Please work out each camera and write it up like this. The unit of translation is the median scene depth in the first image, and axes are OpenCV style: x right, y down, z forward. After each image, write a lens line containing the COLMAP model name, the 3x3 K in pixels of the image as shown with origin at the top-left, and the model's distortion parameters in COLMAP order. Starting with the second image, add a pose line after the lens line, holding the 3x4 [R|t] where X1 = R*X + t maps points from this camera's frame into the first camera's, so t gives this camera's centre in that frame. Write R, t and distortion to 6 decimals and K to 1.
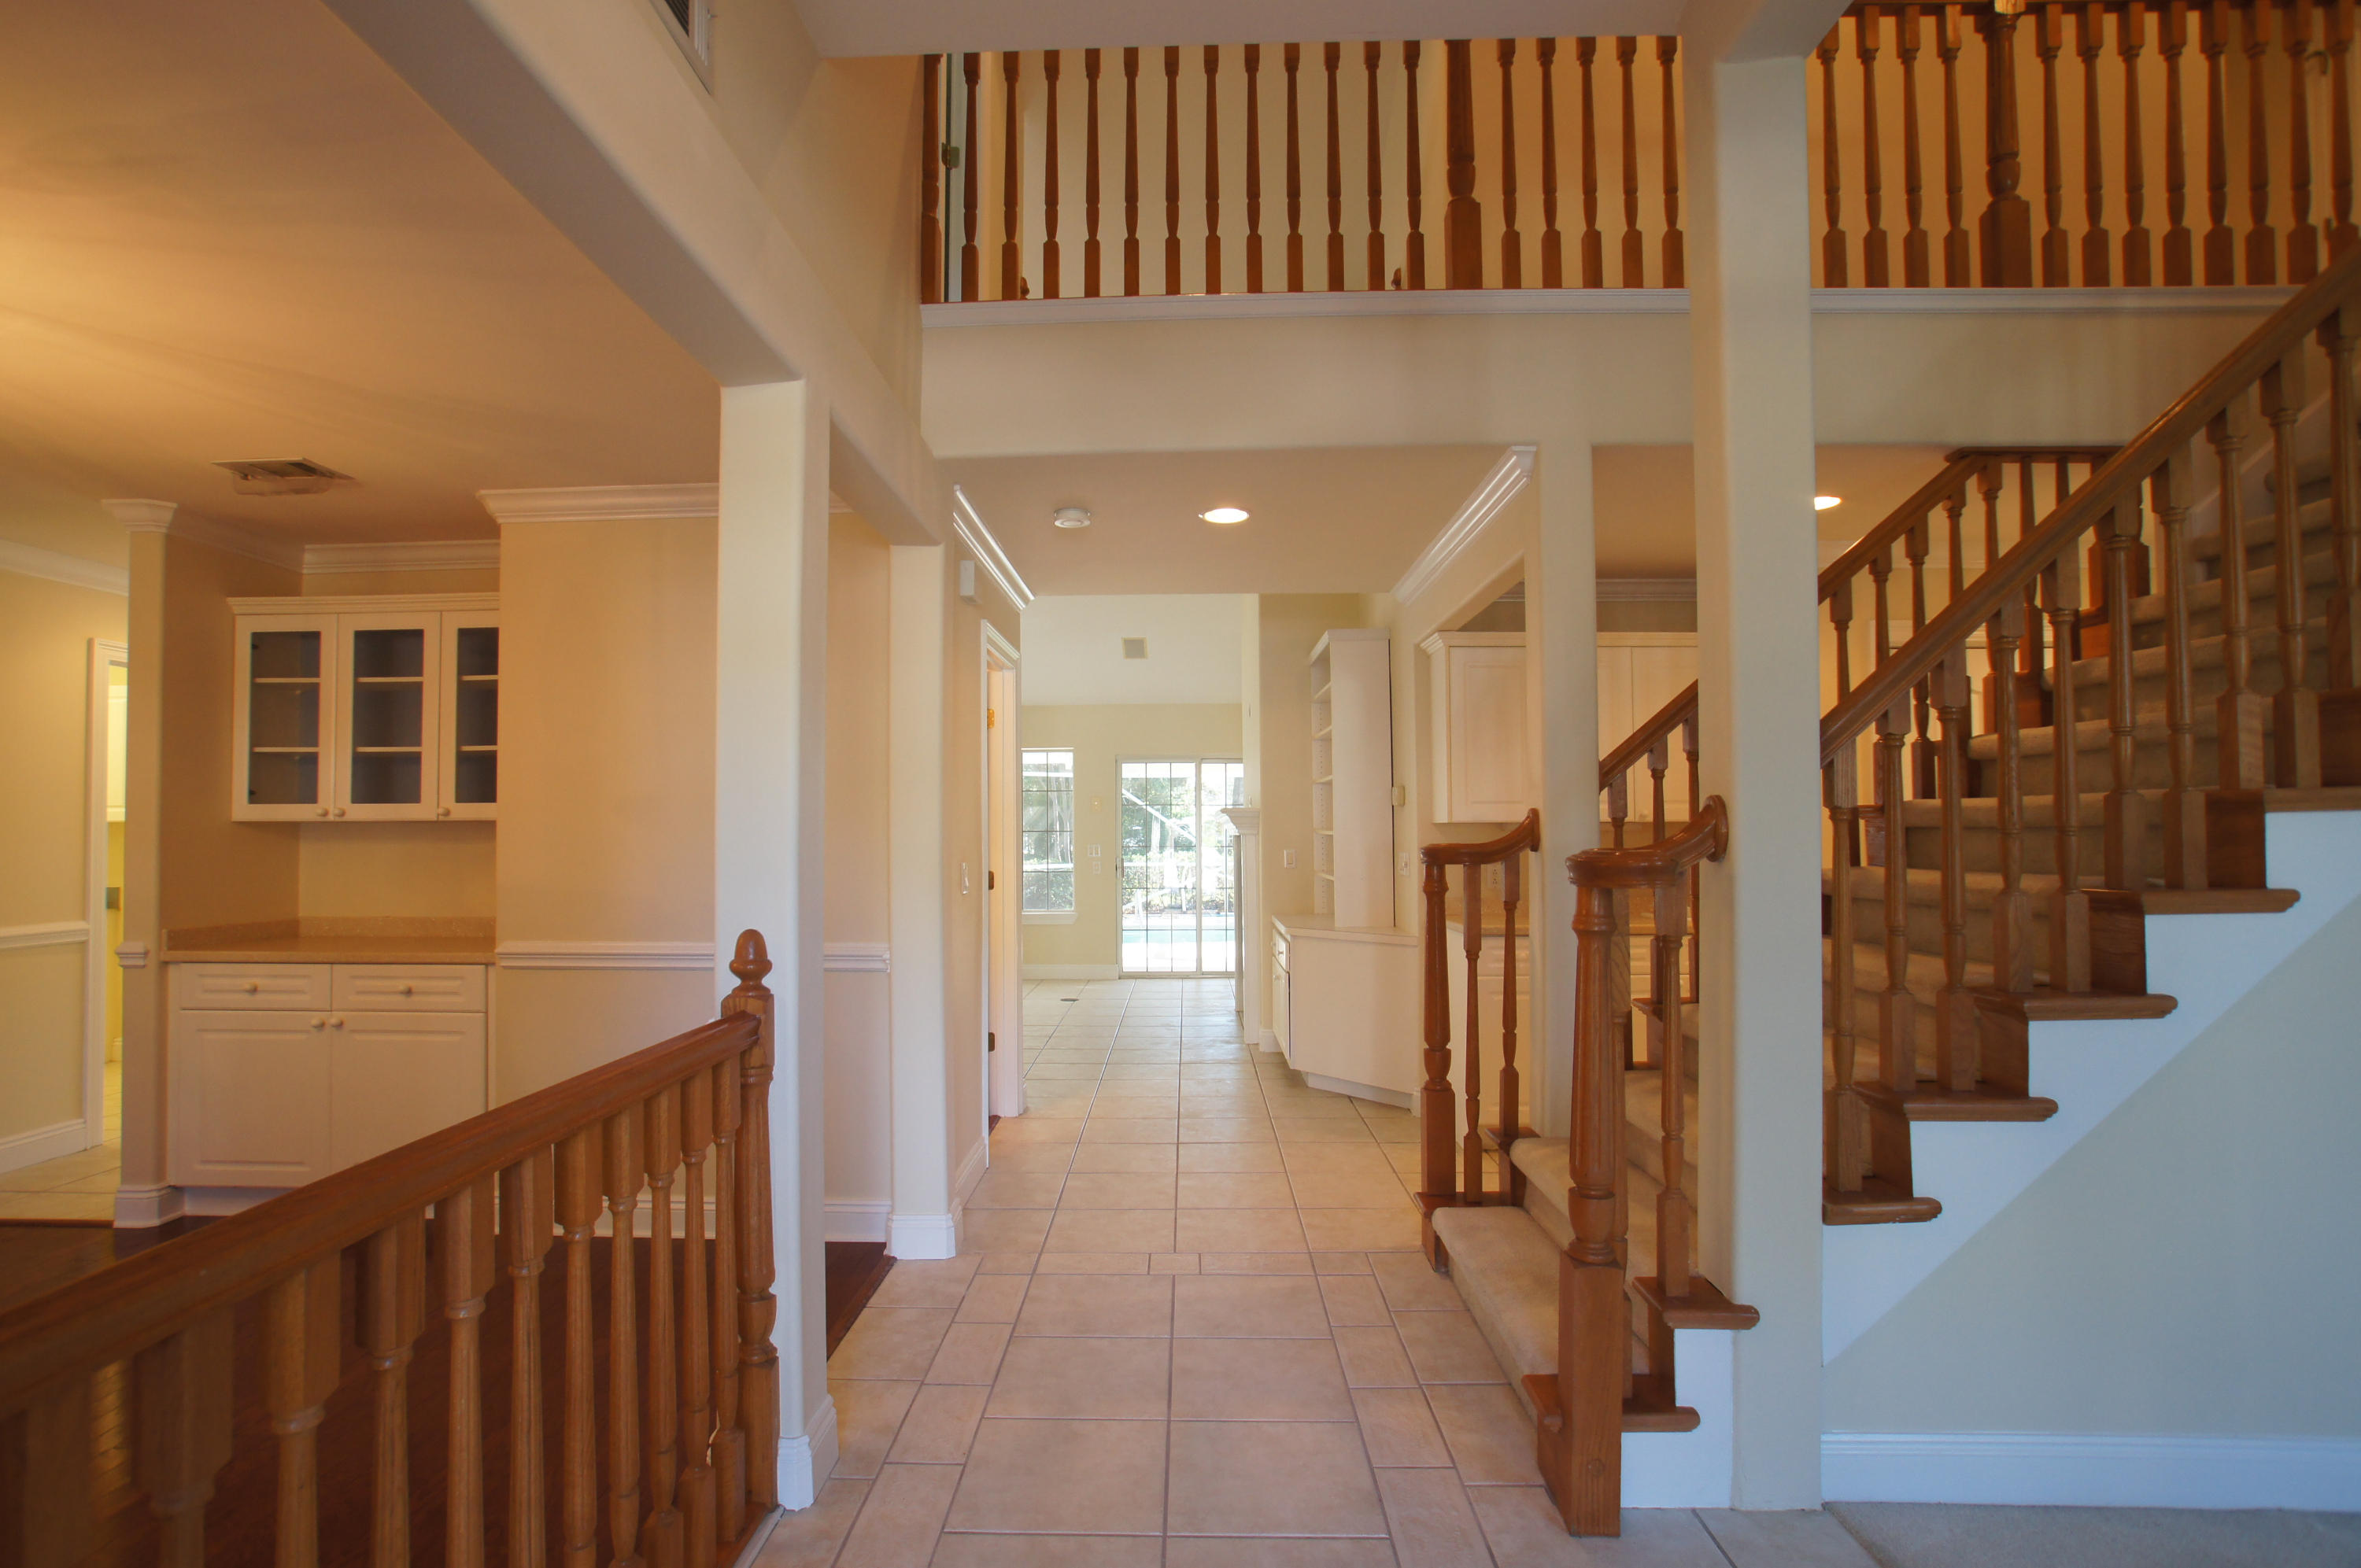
lens RADIAL K [[1125.0, 0, 1177.6], [0, 1125.0, 802.8], [0, 0, 1]] dist [-0.021375, 0.001477]
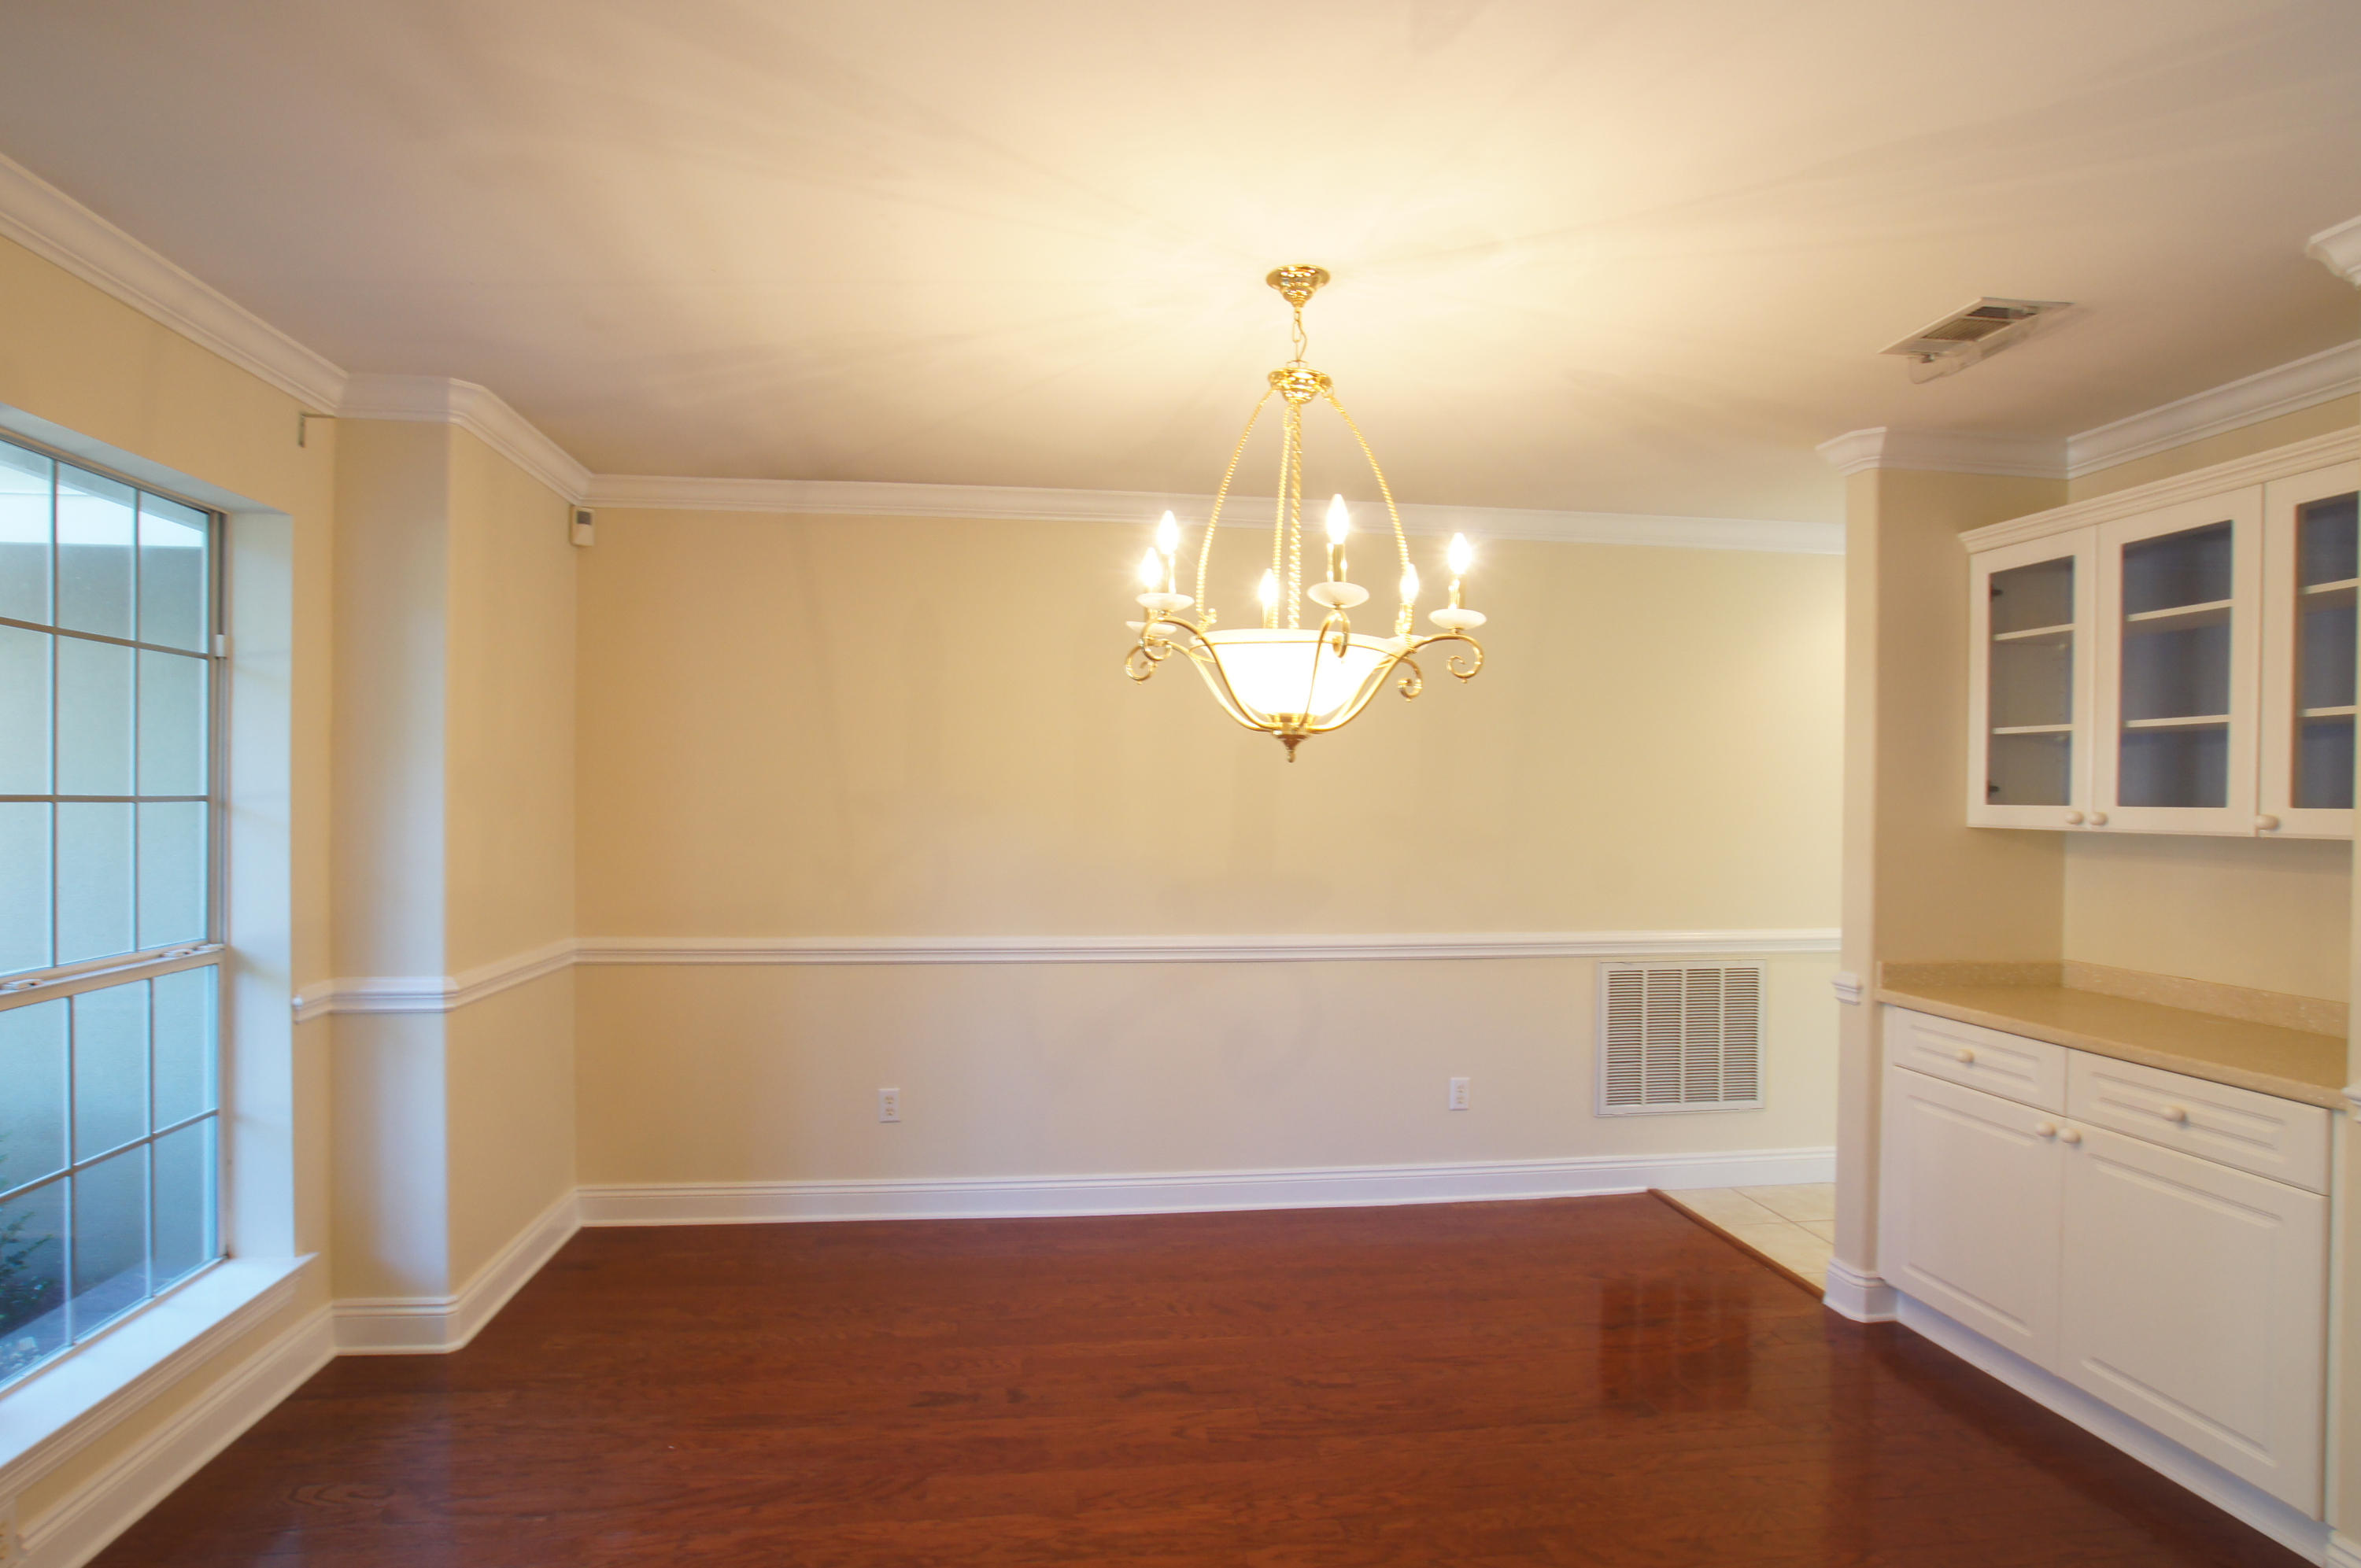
lens RADIAL K [[1202.9, 0, 1171.8], [0, 1202.9, 806.8], [0, 0, 1]] dist [-0.013428, 0.006077]
pose [[0.143548, 0.019234, -0.989456, -0.118588], [0.016662, 0.999622, 0.021849, -0.024327], [0.989503, -0.019622, 0.143174, 0.342812]]
